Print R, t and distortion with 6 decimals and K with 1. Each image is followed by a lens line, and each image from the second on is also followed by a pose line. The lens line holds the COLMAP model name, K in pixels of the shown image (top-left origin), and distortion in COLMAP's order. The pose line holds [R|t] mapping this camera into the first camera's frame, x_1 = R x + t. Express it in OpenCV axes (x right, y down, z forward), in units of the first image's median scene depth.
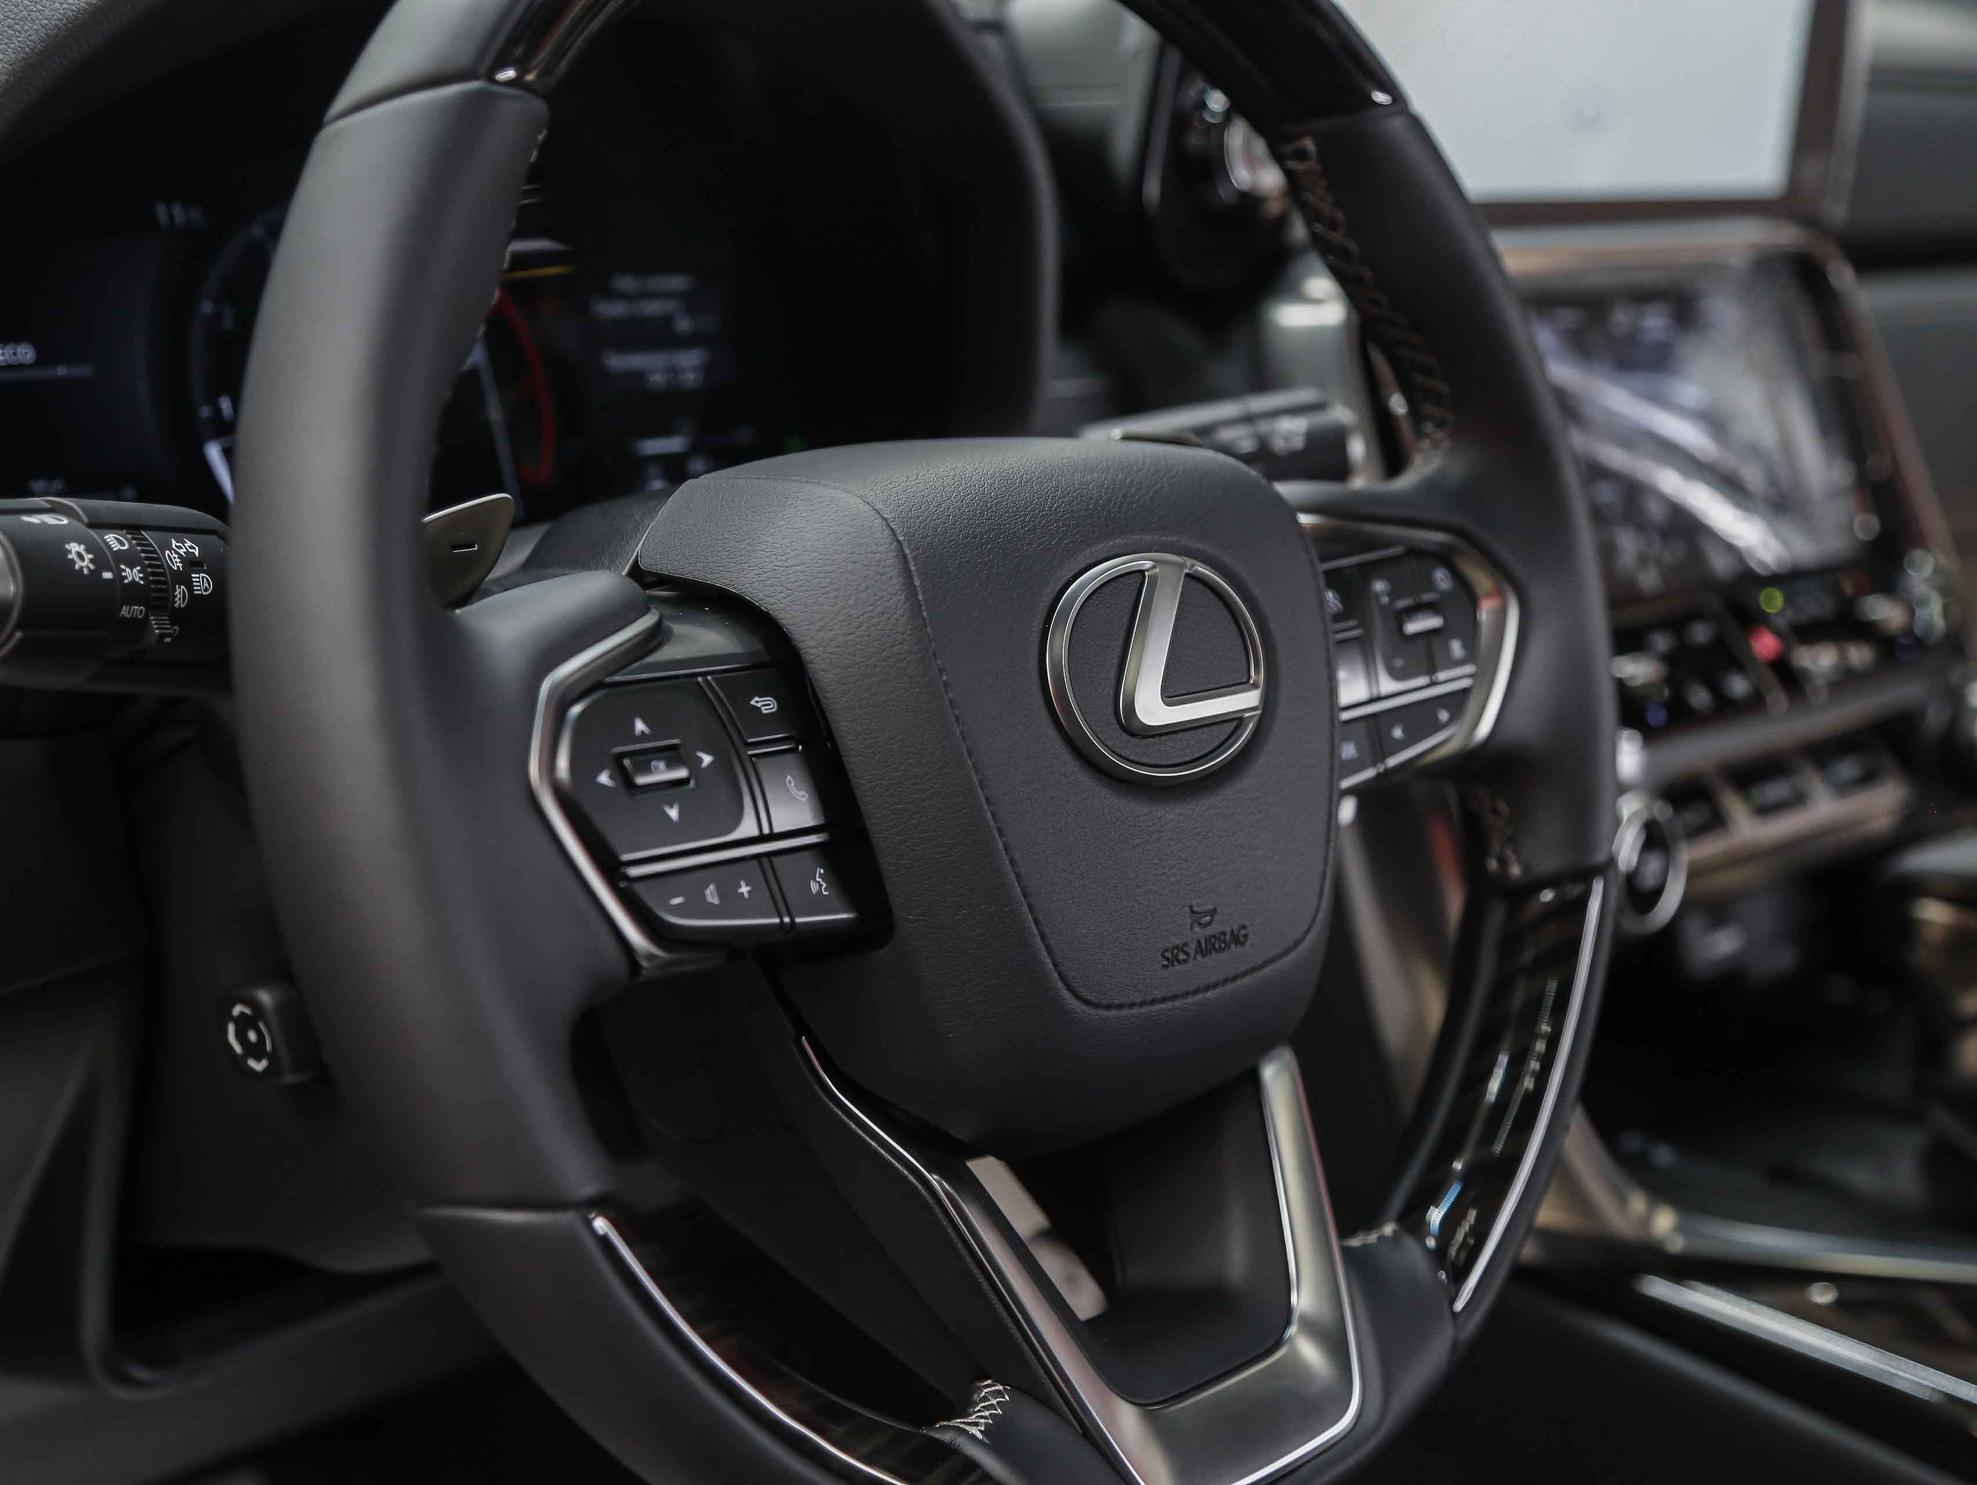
lens RADIAL K [[2812.2, 0, 1113.1], [0, 2812.2, 739.7], [0, 0, 1]] dist [0.117210, -0.044784]
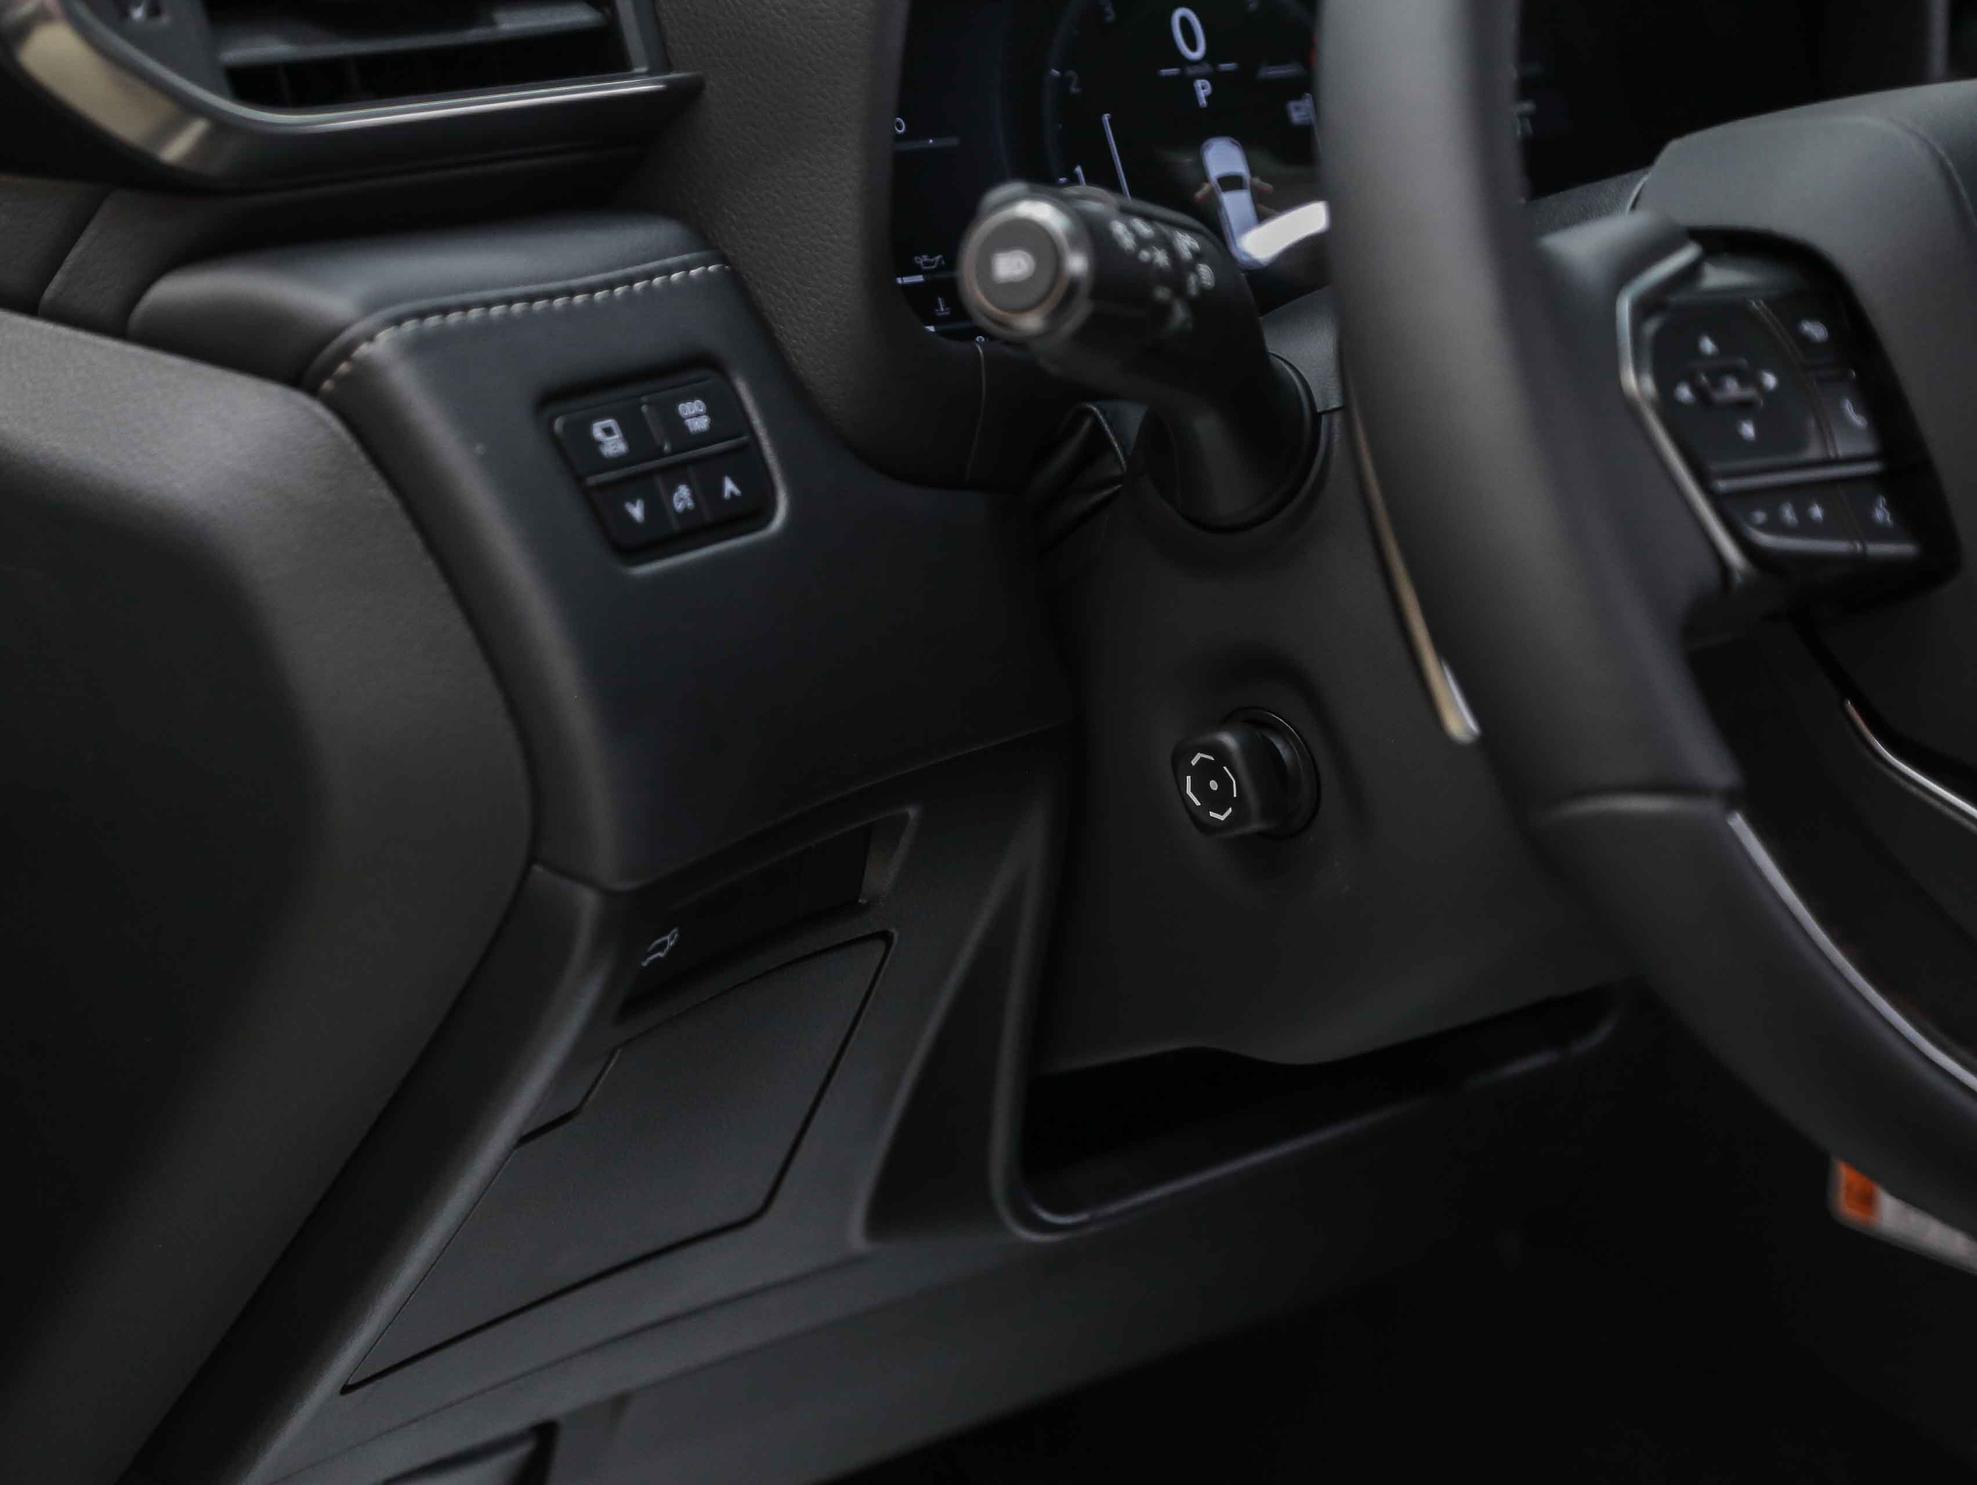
lens RADIAL K [[3808.2, 0, 988.5], [0, 3808.2, 742.5], [0, 0, 1]] dist [-0.050526, -0.024300]
pose [[0.983819, -0.063001, -0.167722, -0.187413], [0.055953, 0.997353, -0.046430, 0.168110], [0.170203, 0.036294, 0.984740, -0.315315]]
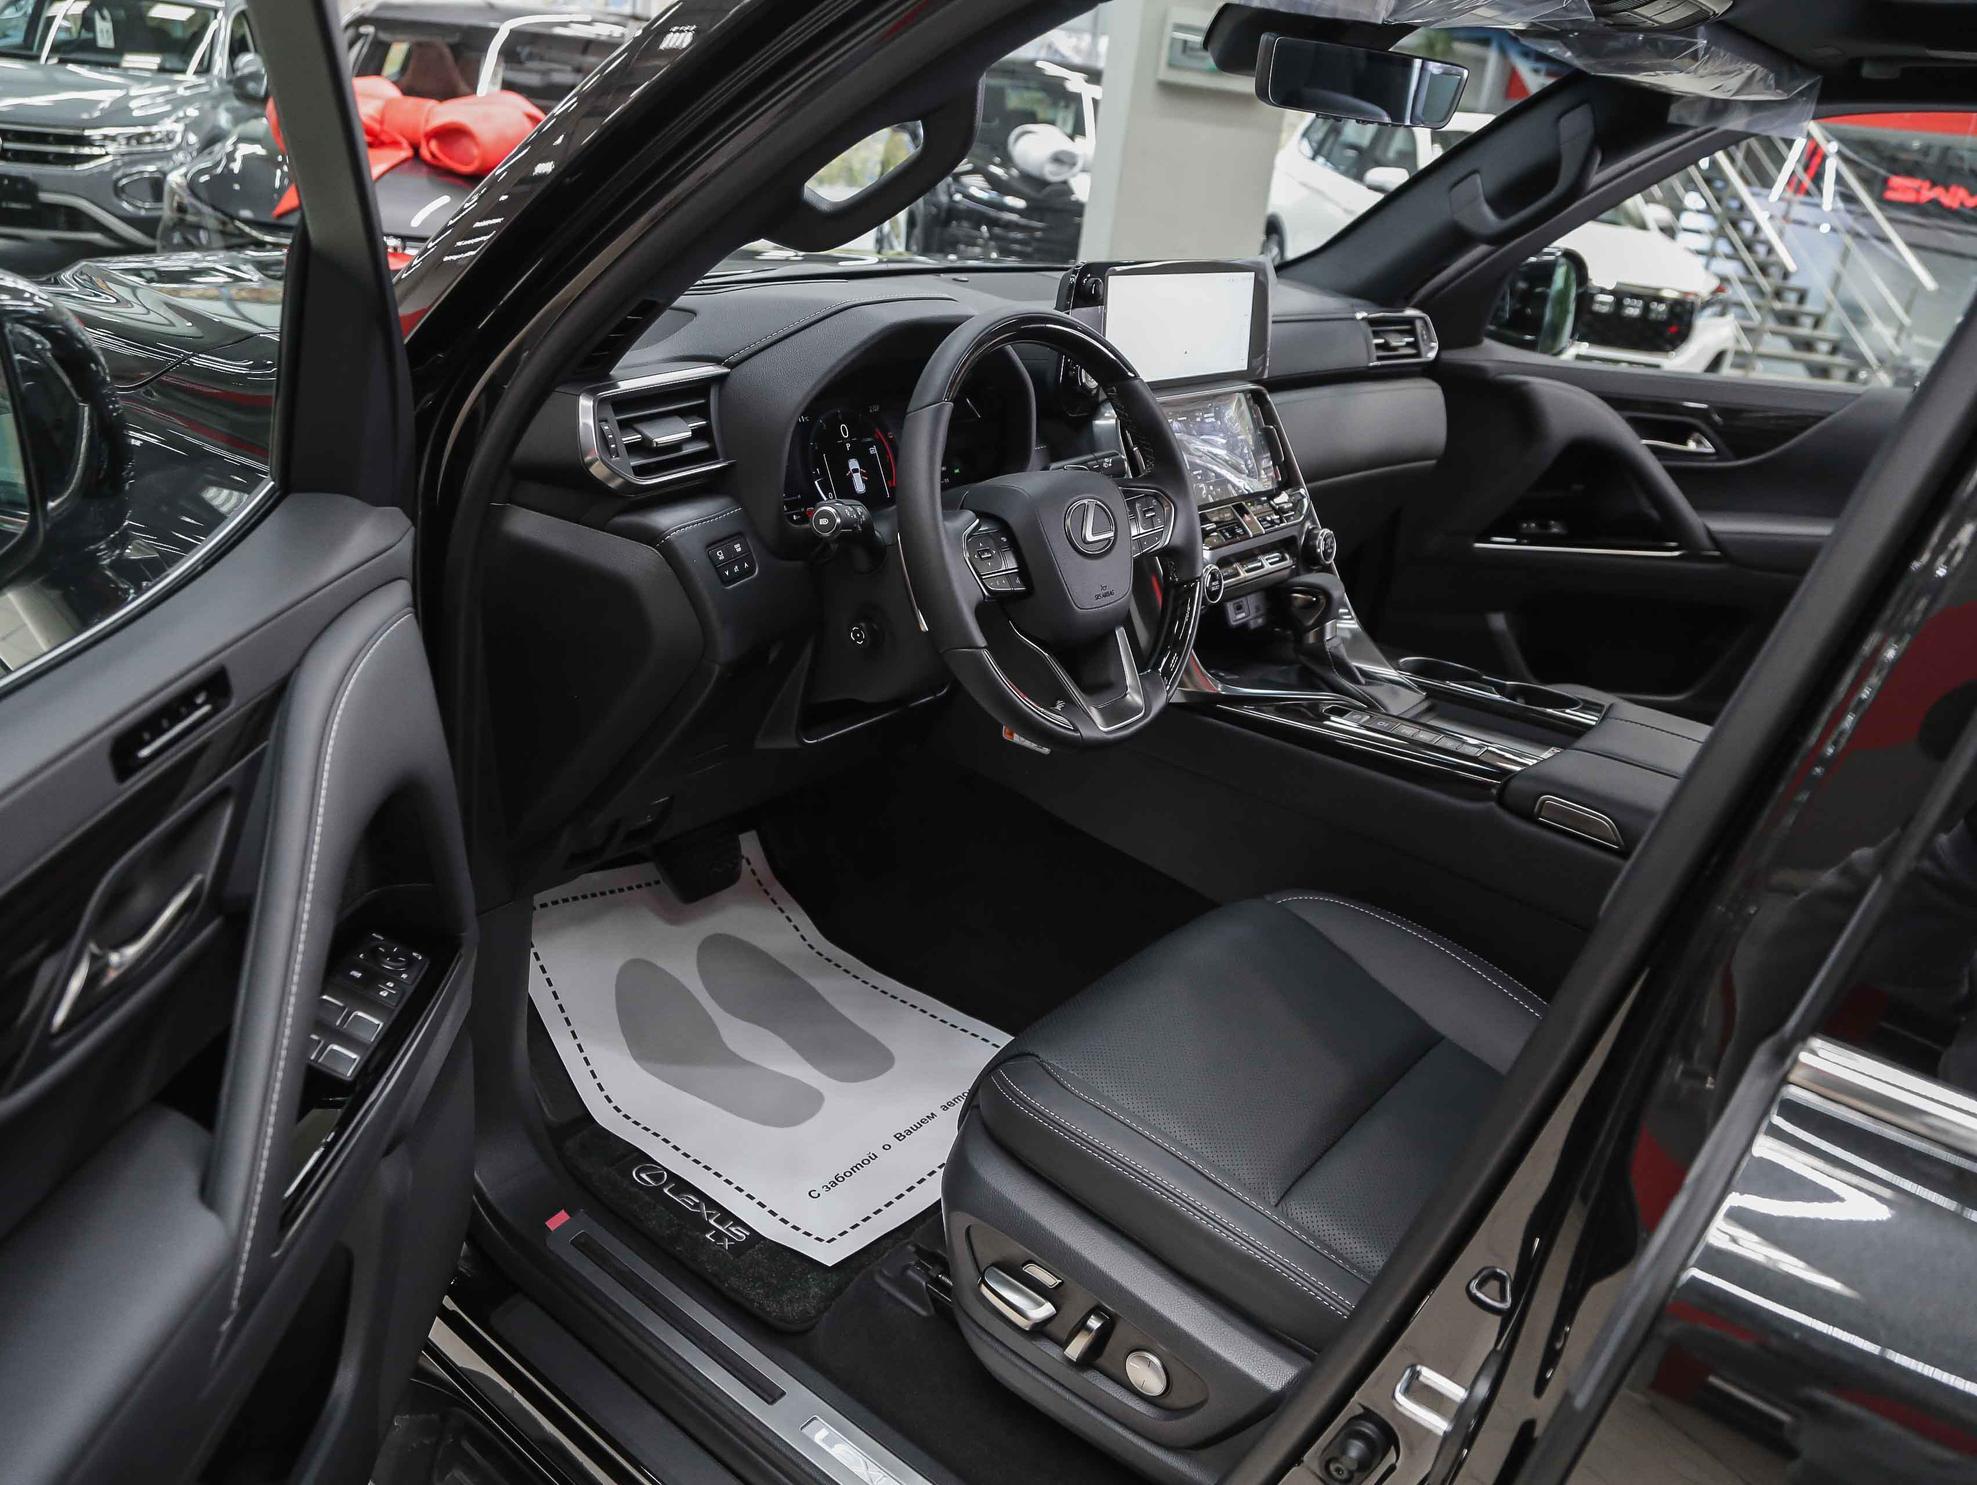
lens RADIAL K [[1543.0, 0, 988.2], [0, 1543.0, 779.5], [0, 0, 1]] dist [-0.094735, 0.036967]
pose [[0.997983, -0.055682, 0.030480, -0.232745], [0.051636, 0.991381, 0.120404, 0.064851], [-0.036922, -0.118588, 0.992257, -1.324236]]
